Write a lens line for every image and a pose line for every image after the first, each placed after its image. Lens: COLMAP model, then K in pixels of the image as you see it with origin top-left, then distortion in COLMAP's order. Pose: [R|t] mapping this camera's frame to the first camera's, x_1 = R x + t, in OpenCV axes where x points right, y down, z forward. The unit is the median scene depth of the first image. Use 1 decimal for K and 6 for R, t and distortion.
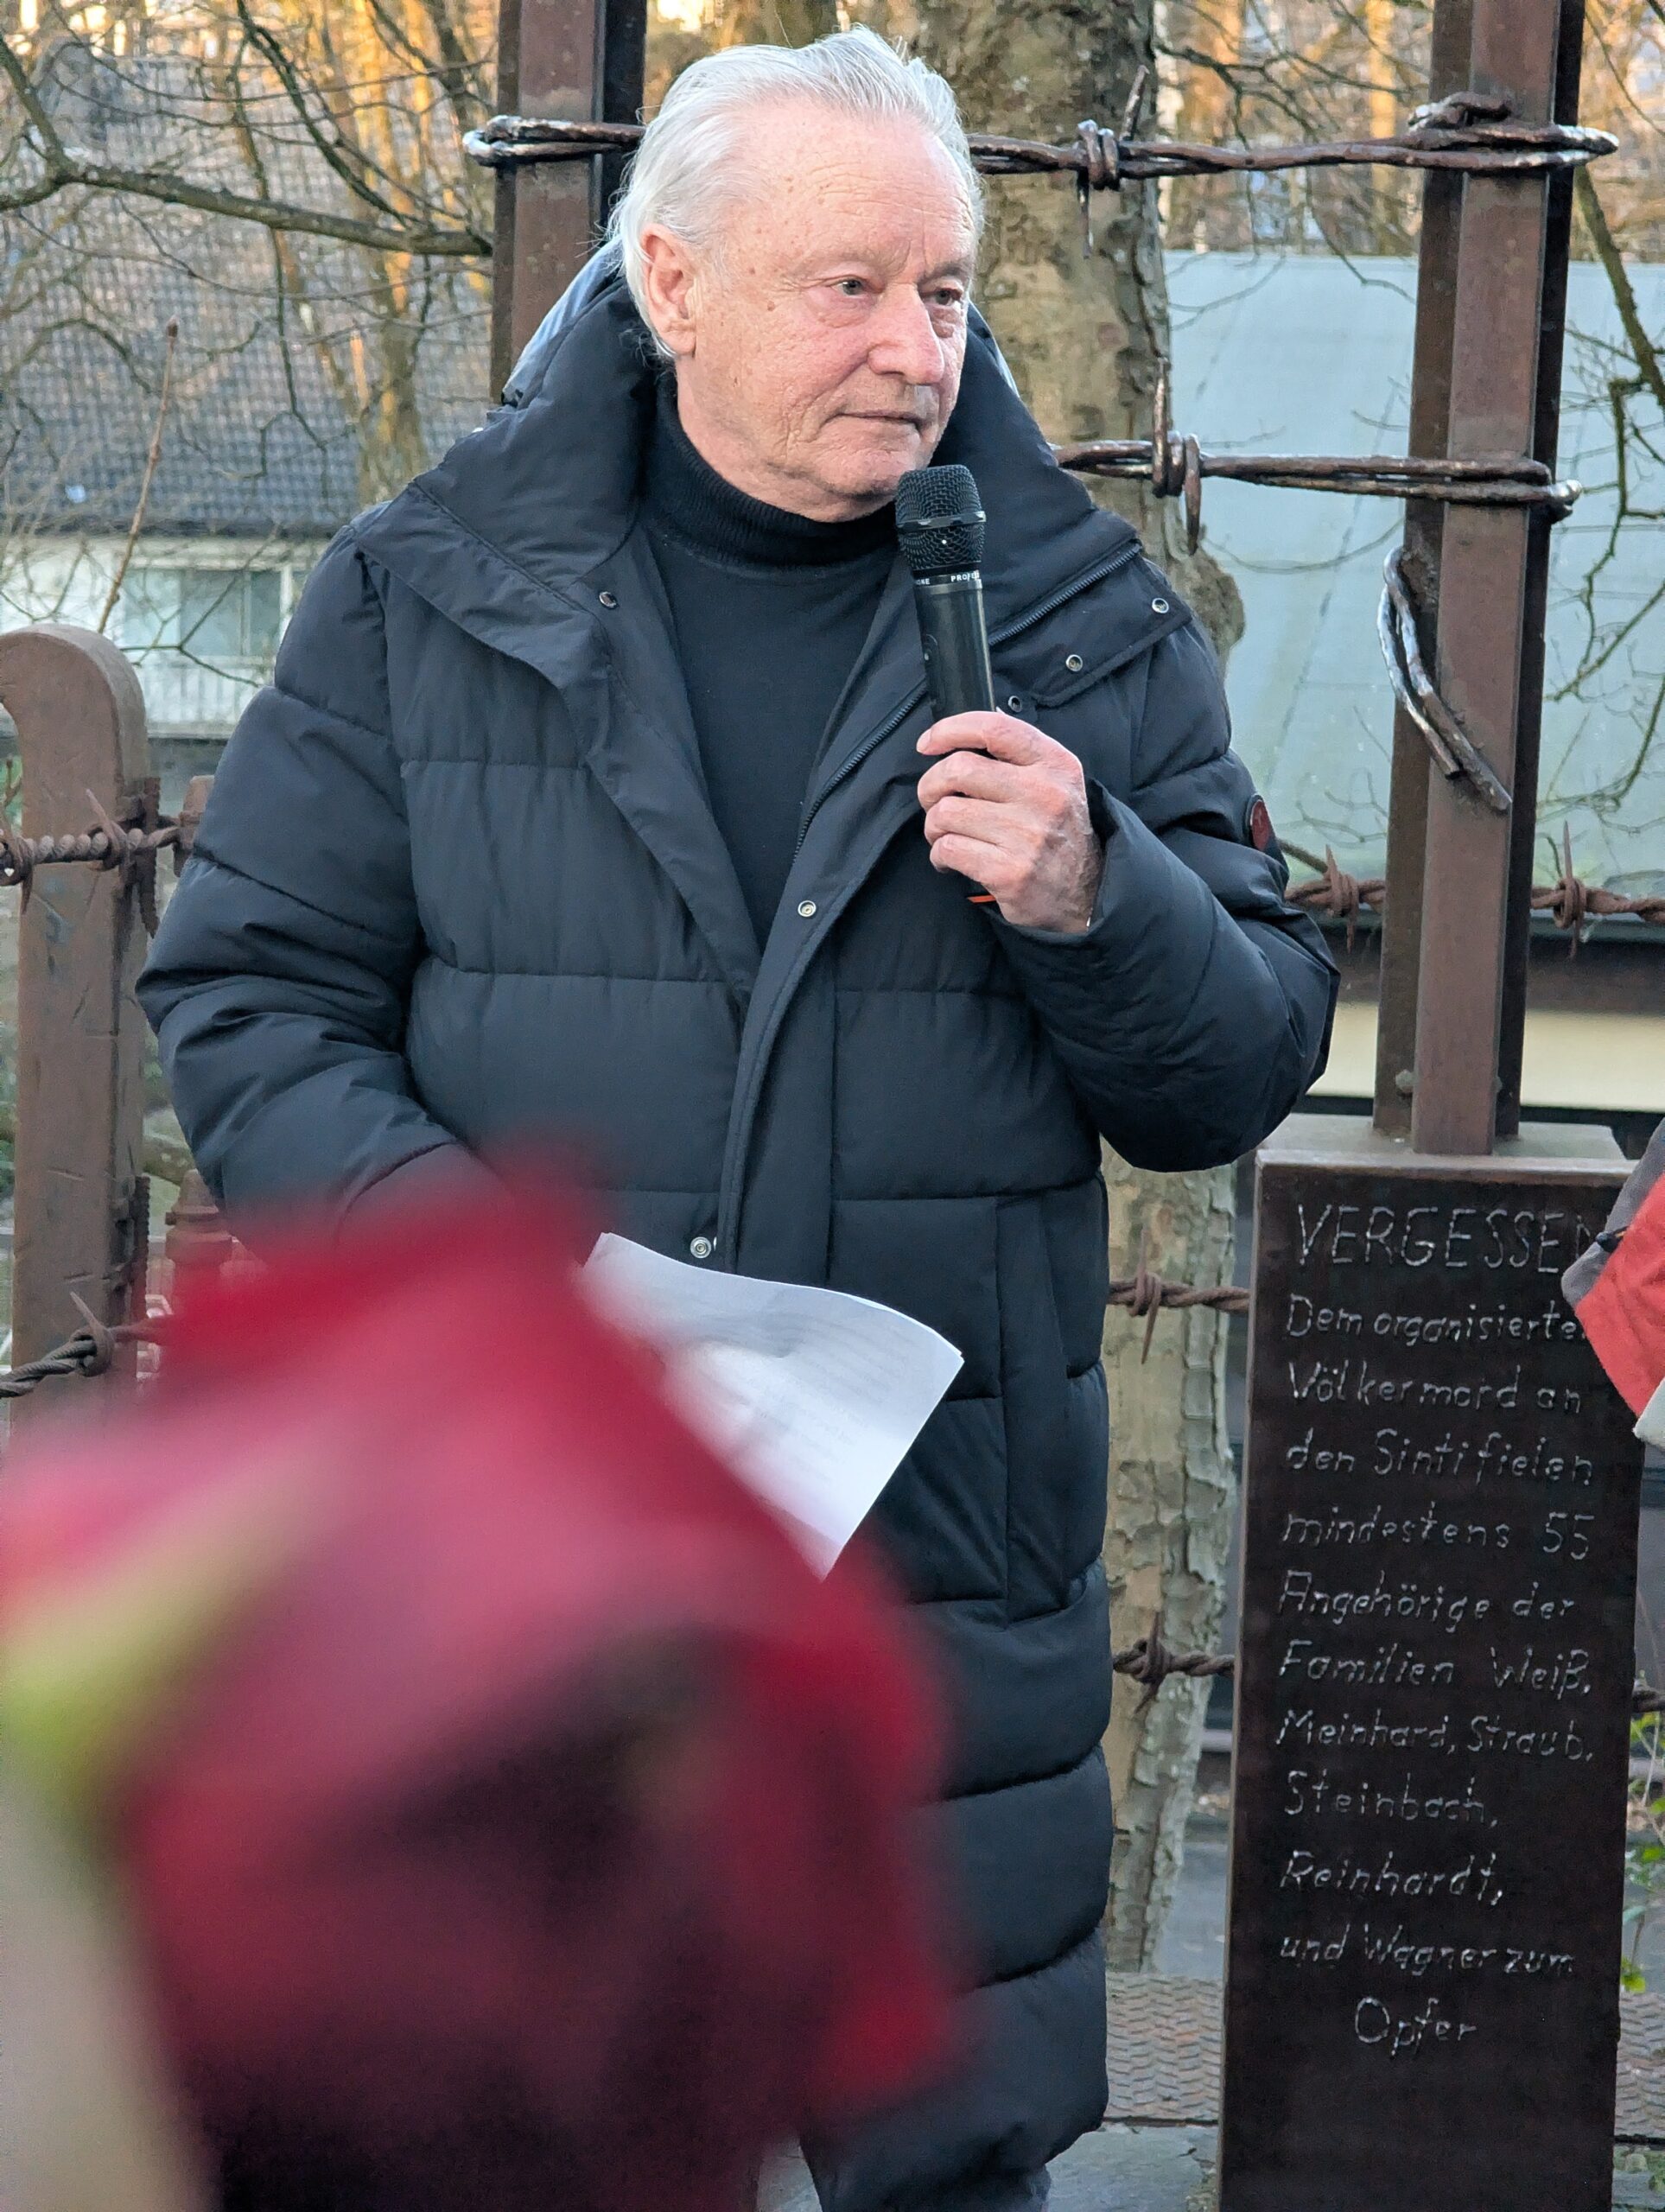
lens RADIAL K [[6938.5, 0, 832.5], [0, 6938.5, 1106.0], [0, 0, 1]] dist [0.201567, -0.667643]
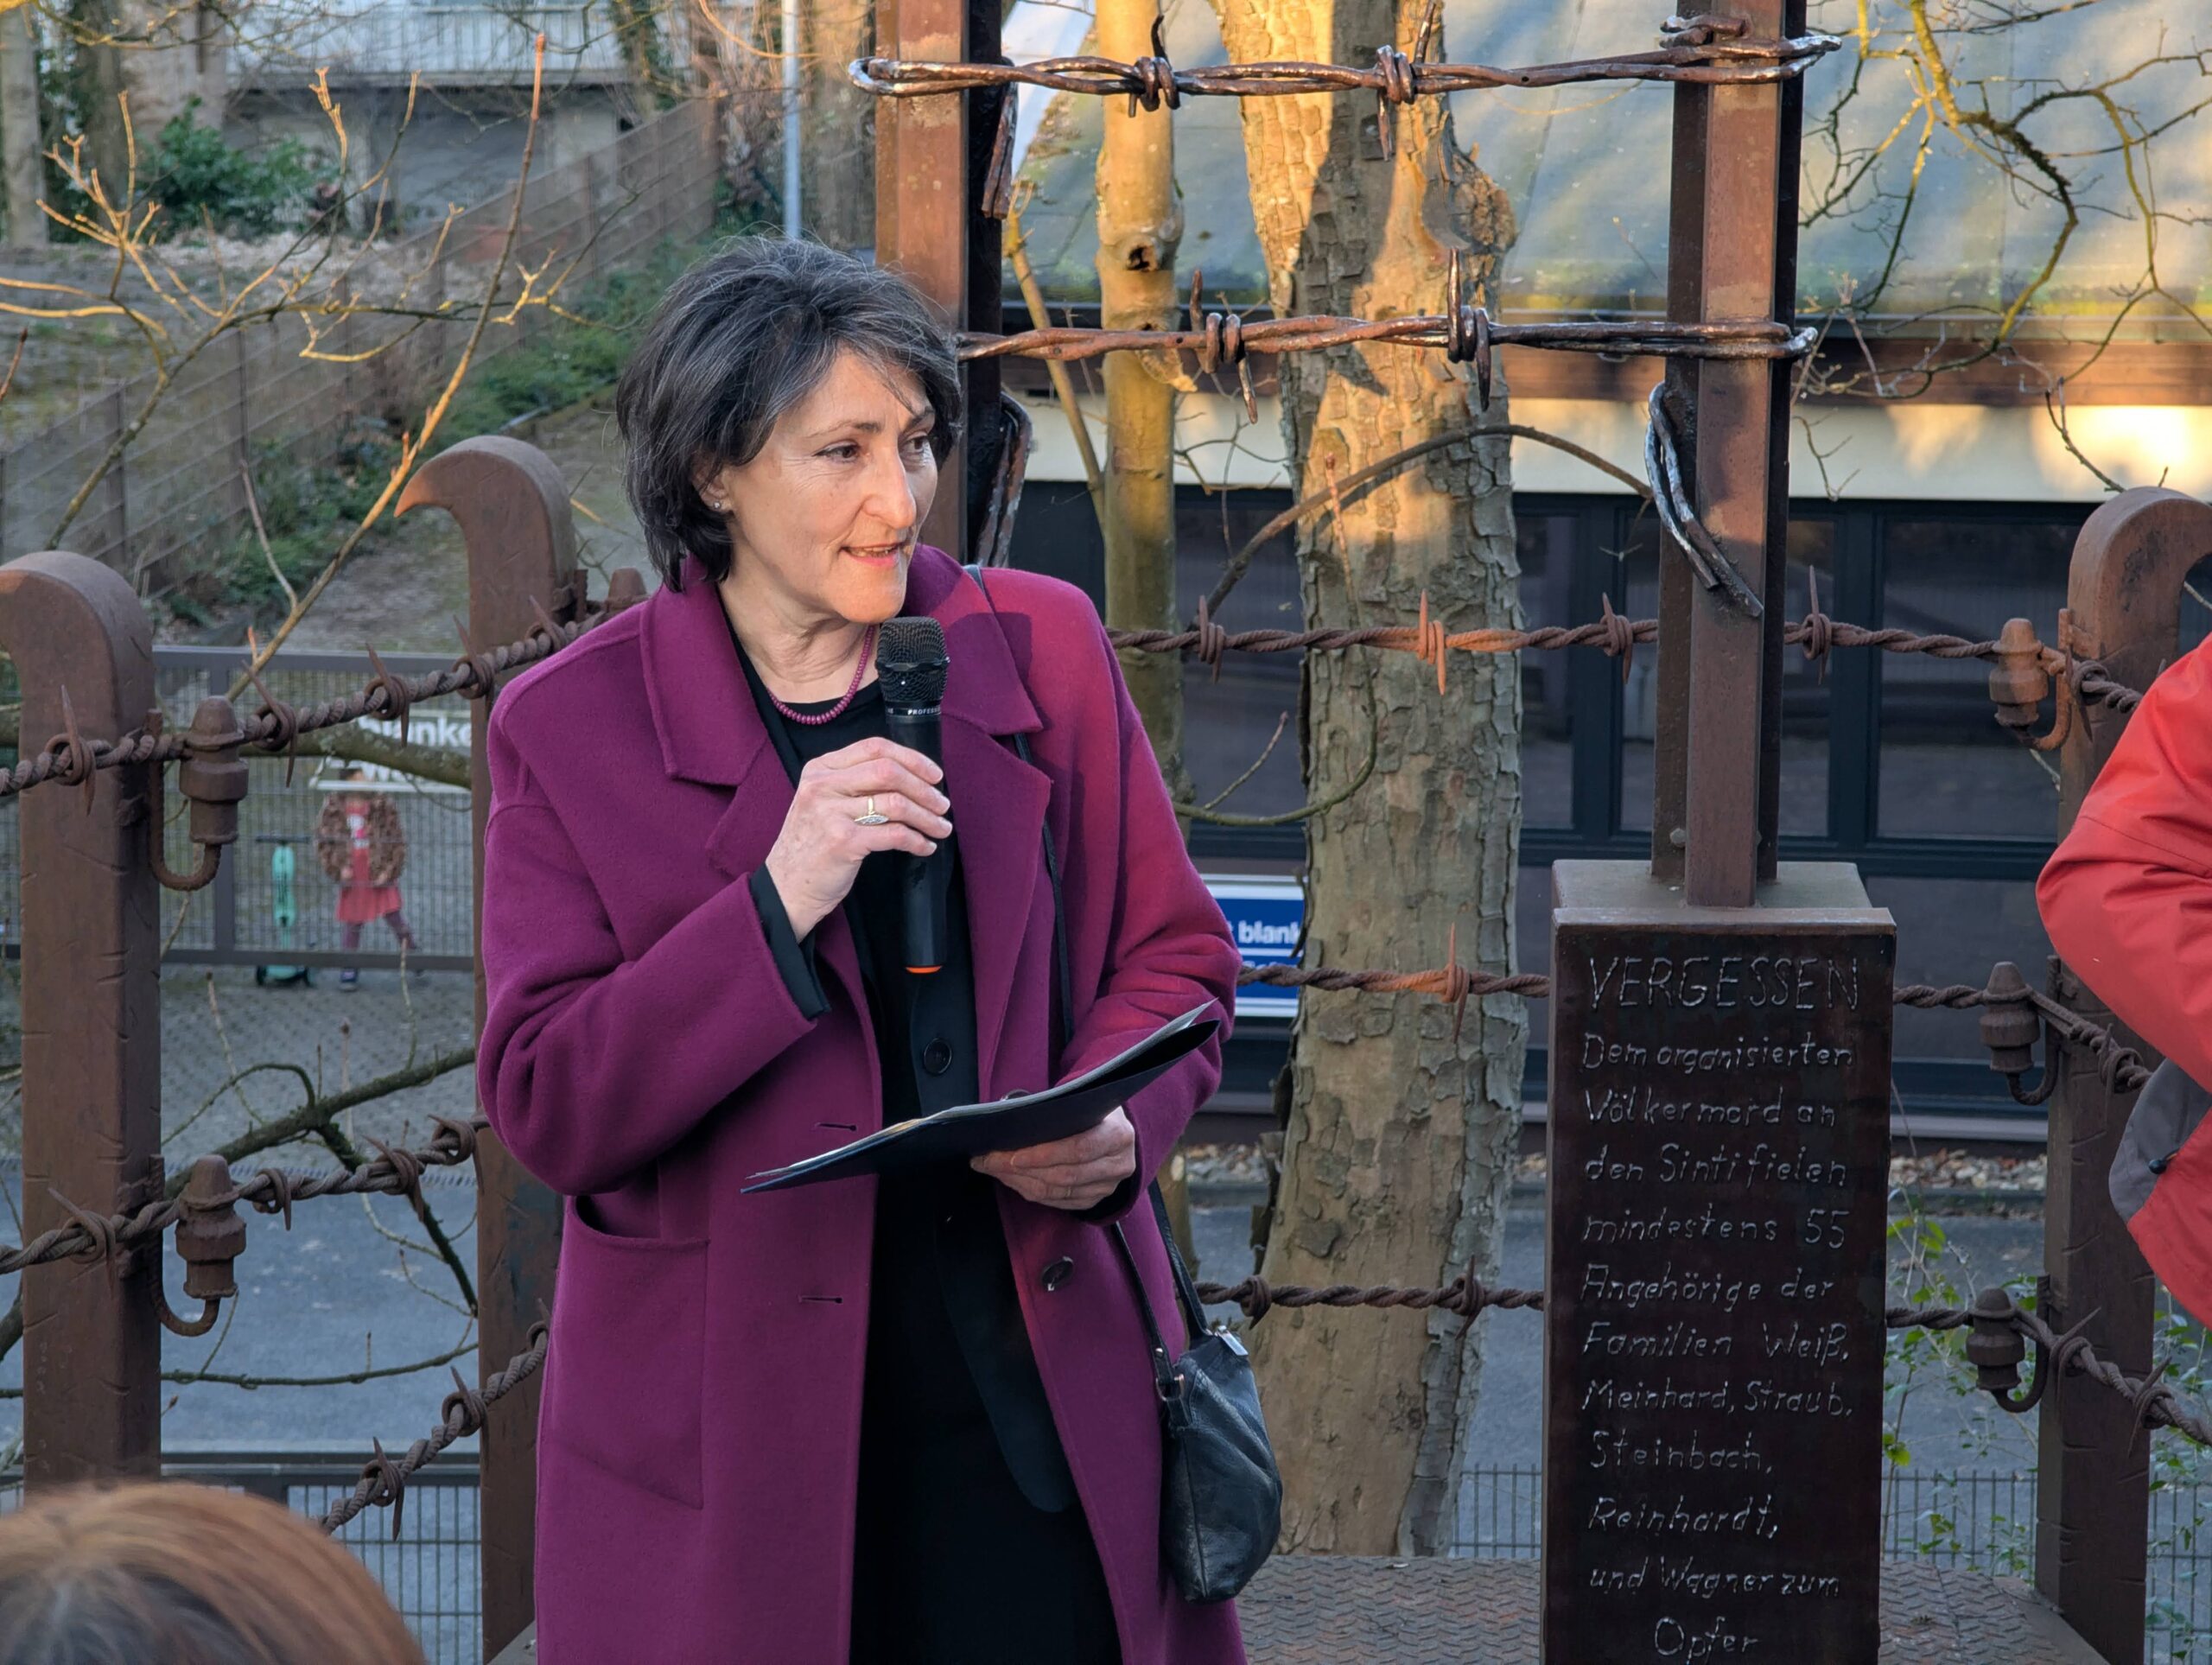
lens RADIAL K [[7218.0, 0, 865.1], [0, 7218.0, 833.5], [0, 0, 1]] dist [0.027395, 1.117847]
pose [[0.999058, -0.031029, -0.030351, -0.017263], [0.033257, 0.996561, 0.075895, -0.102058], [0.027891, -0.076833, 0.996654, -0.213760]]
